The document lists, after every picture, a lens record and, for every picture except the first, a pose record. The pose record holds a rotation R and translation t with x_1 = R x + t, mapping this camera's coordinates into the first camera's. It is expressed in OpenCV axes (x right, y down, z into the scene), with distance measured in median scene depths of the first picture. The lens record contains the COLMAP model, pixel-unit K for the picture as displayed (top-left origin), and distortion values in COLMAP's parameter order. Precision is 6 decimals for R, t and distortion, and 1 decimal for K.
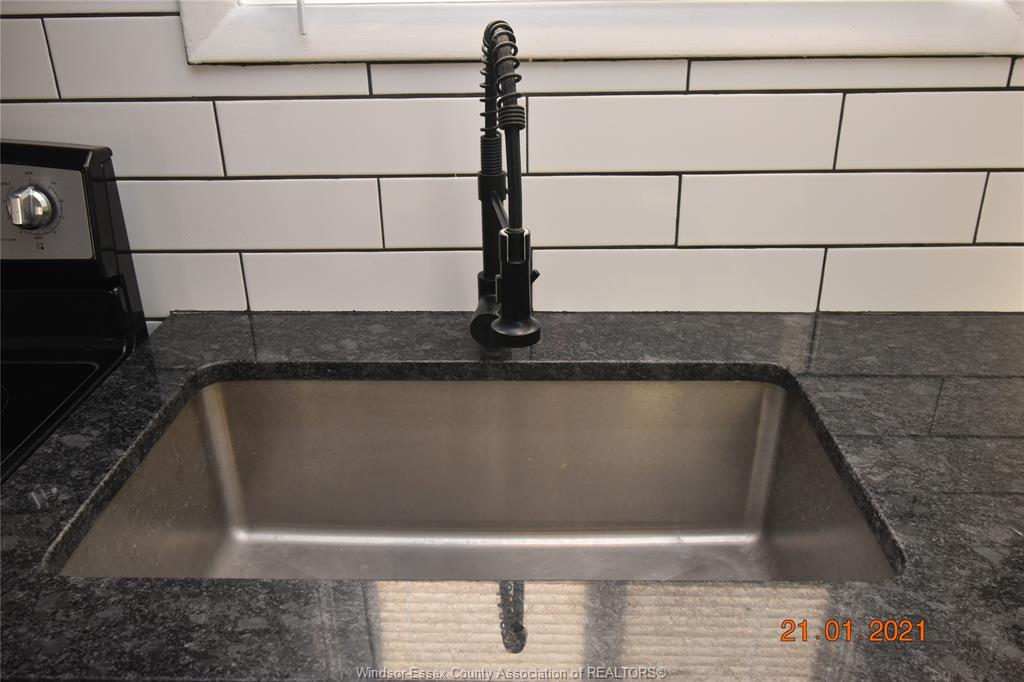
lens RADIAL K [[856.4, 0, 512.0], [0, 856.4, 341.0], [0, 0, 1]] dist [0.001904, -0.007778]
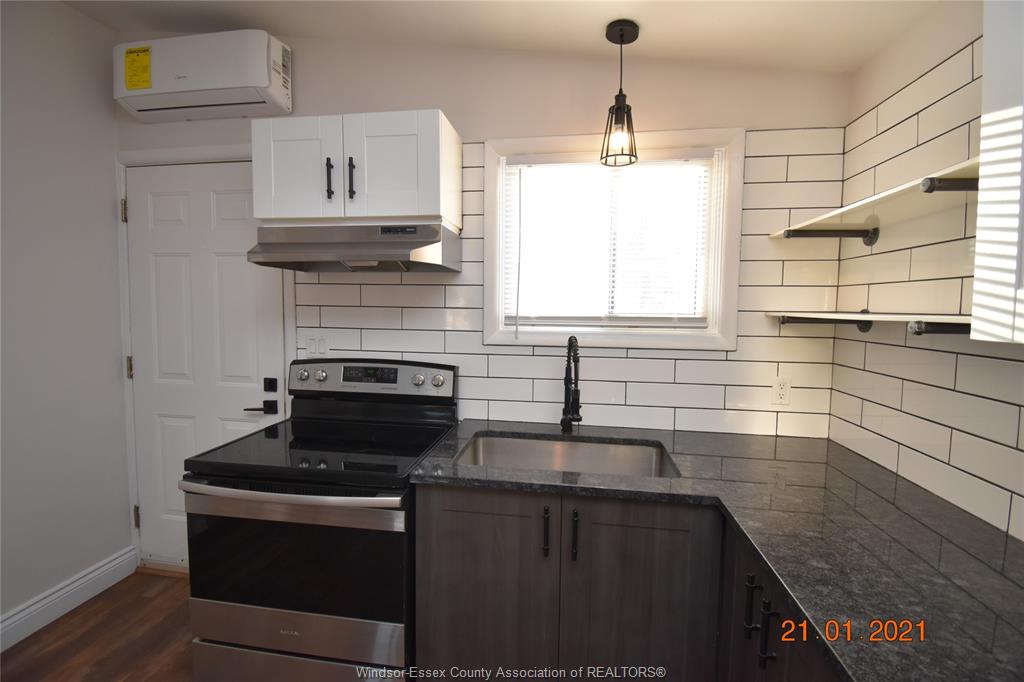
lens RADIAL K [[449.7, 0, 515.1], [0, 449.7, 336.0], [0, 0, 1]] dist [0.016082, -0.023818]
pose [[0.992566, 0.032009, -0.117424, -0.028144], [-0.071824, 0.932937, -0.352803, 0.289671], [0.098256, 0.358614, 0.928301, -0.728206]]
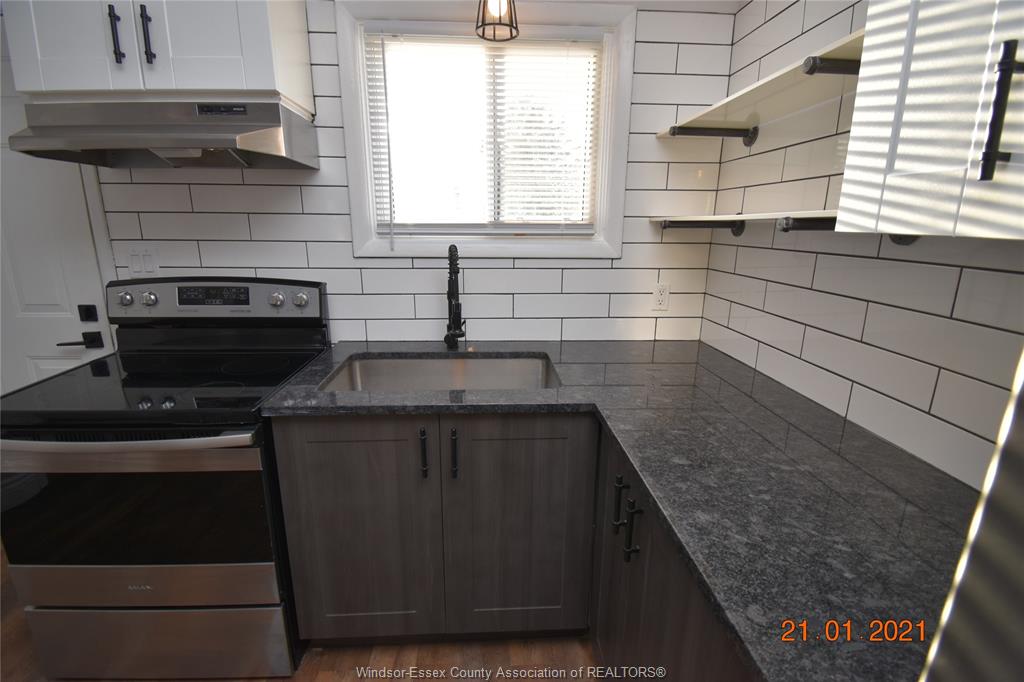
lens RADIAL K [[449.7, 0, 515.1], [0, 449.7, 336.0], [0, 0, 1]] dist [0.016082, -0.023818]
pose [[0.996010, -0.000494, 0.089238, 0.060241], [0.017041, 0.982635, -0.184767, 0.268908], [-0.087597, 0.185550, 0.978723, -0.597481]]
